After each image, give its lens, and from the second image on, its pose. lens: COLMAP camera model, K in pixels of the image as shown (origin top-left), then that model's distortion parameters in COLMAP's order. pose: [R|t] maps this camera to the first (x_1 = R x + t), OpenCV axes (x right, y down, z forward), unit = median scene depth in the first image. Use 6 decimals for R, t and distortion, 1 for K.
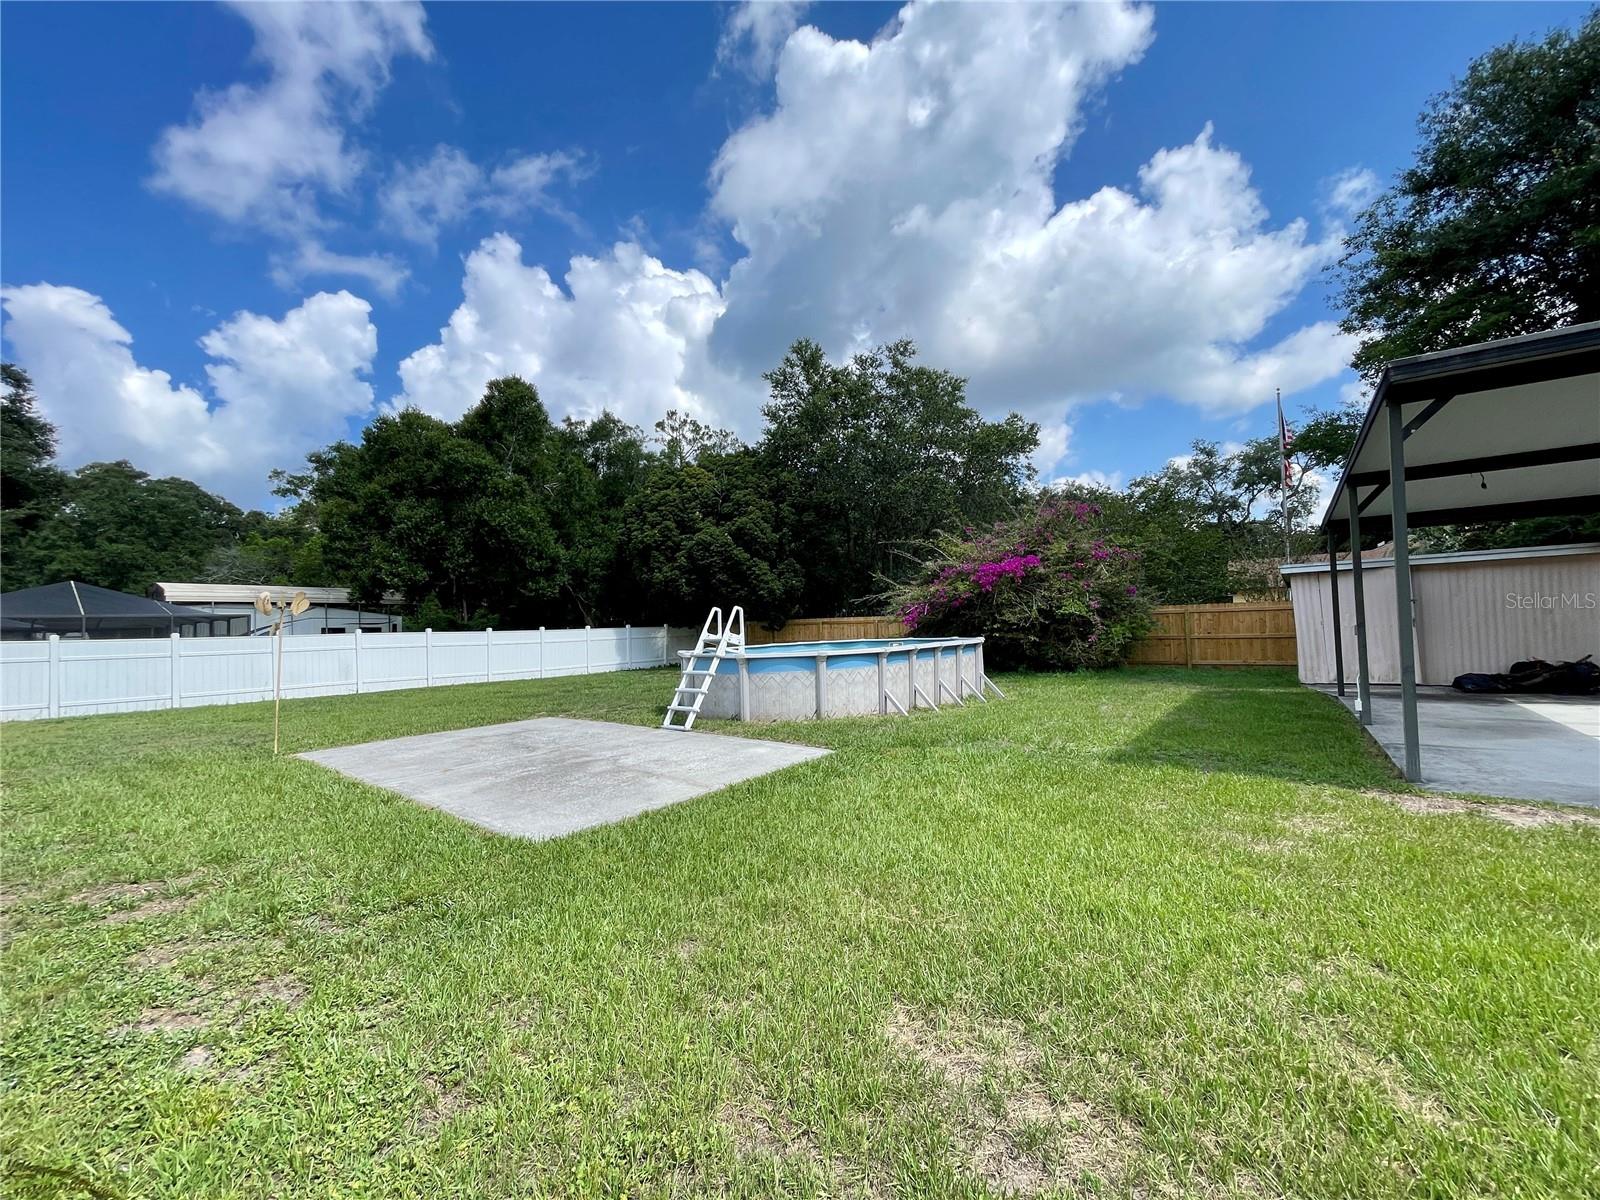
lens RADIAL K [[647.7, 0, 798.7], [0, 647.7, 603.3], [0, 0, 1]] dist [0.000701, -0.000381]
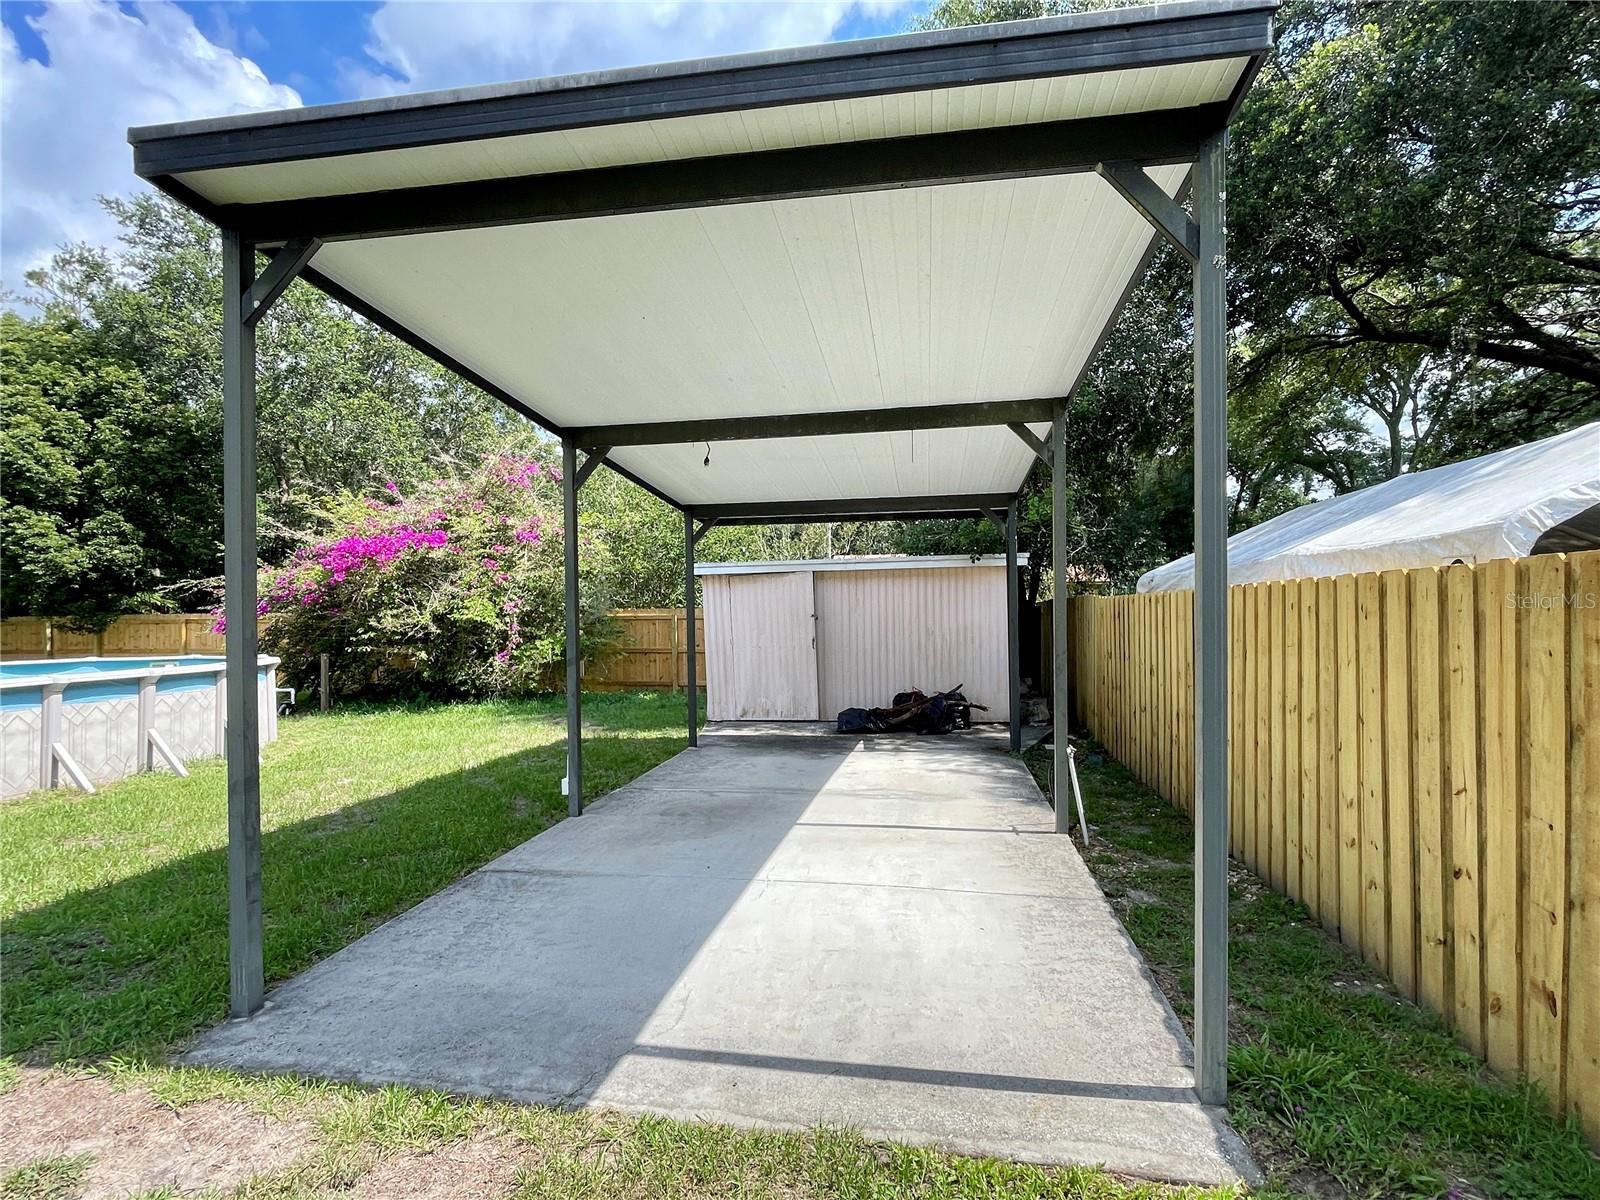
lens RADIAL K [[802.4, 0, 804.2], [0, 802.4, 613.3], [0, 0, 1]] dist [-0.018321, 0.012009]
pose [[0.896640, 0.018216, 0.442385, 0.240132], [-0.031284, 0.999263, 0.022260, -0.013154], [-0.441654, -0.033799, 0.896549, 0.061538]]
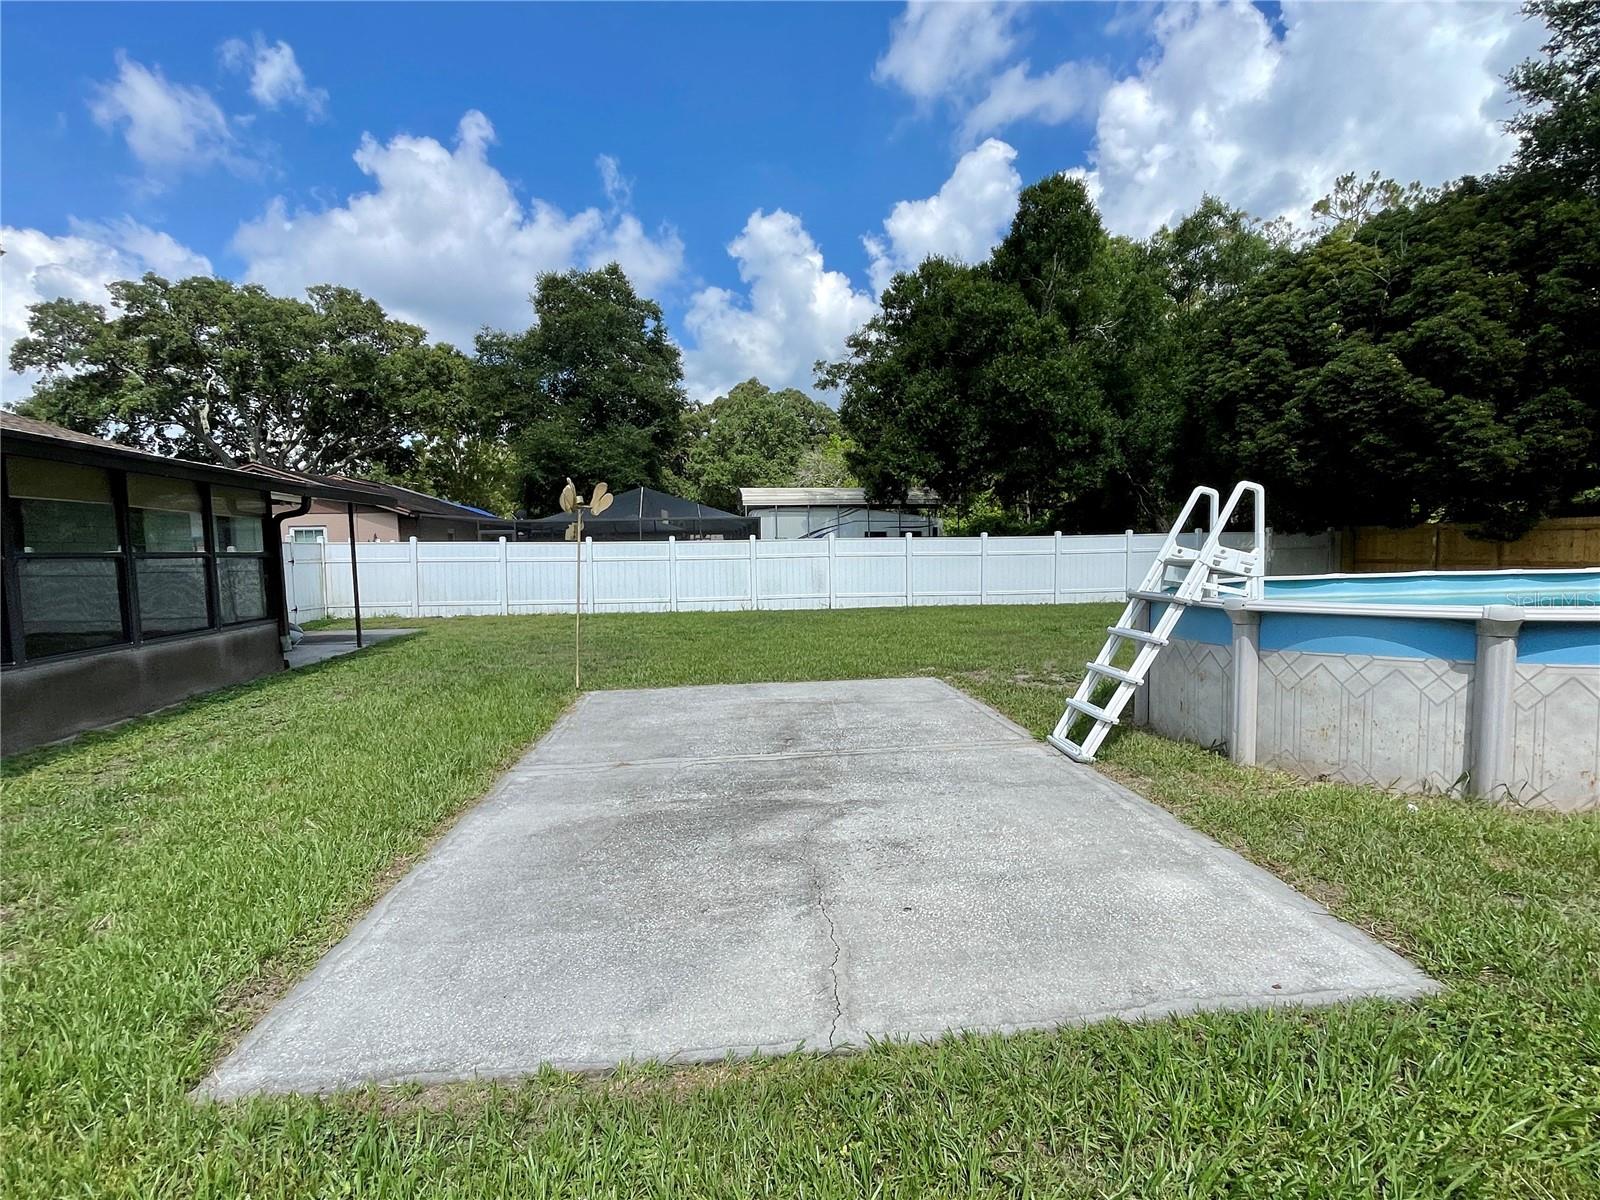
lens RADIAL K [[802.4, 0, 804.2], [0, 802.4, 613.3], [0, 0, 1]] dist [-0.018321, 0.012009]
pose [[0.698582, 0.076533, -0.711425, 0.031432], [0.022159, 0.991472, 0.128420, 0.006856], [0.715186, -0.105476, 0.690929, 0.186853]]
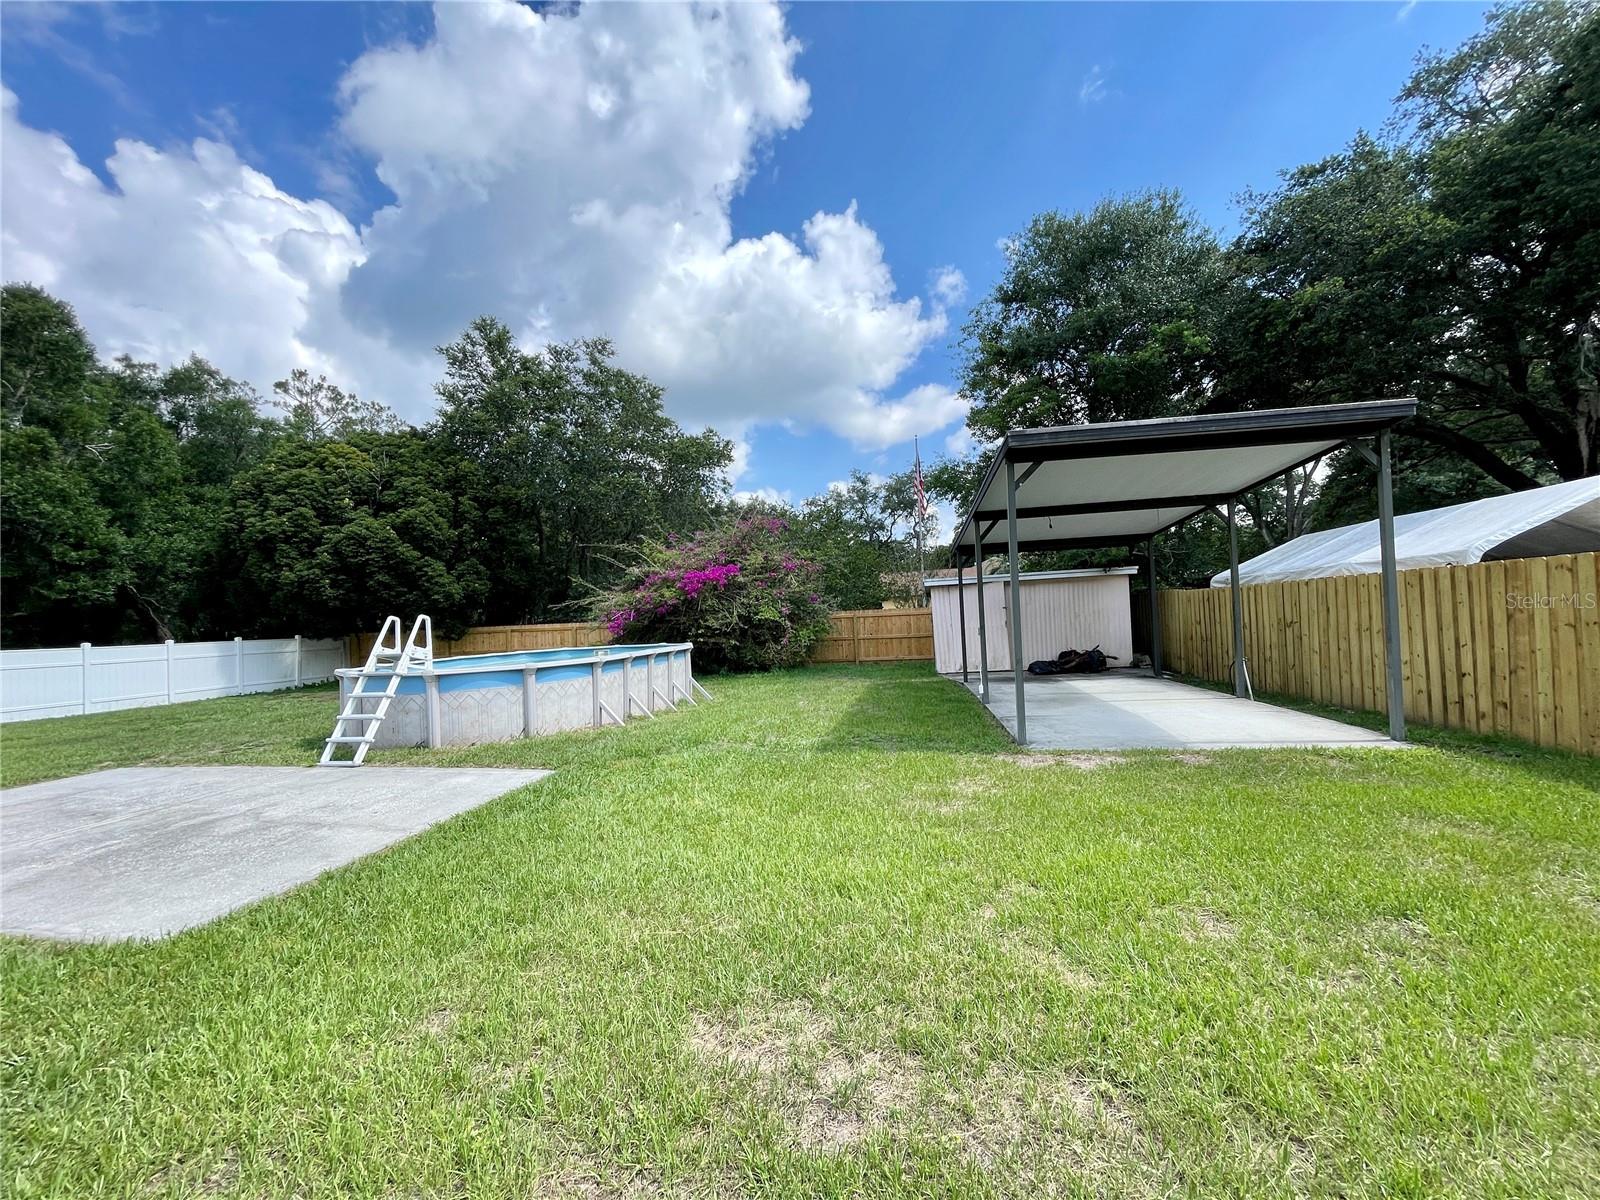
lens RADIAL K [[647.7, 0, 798.7], [0, 647.7, 603.3], [0, 0, 1]] dist [0.000701, -0.000381]
pose [[0.891213, 0.002848, 0.453576, -0.017244], [0.000340, 0.999976, -0.006947, -0.001965], [-0.453585, 0.006345, 0.891191, 0.001913]]
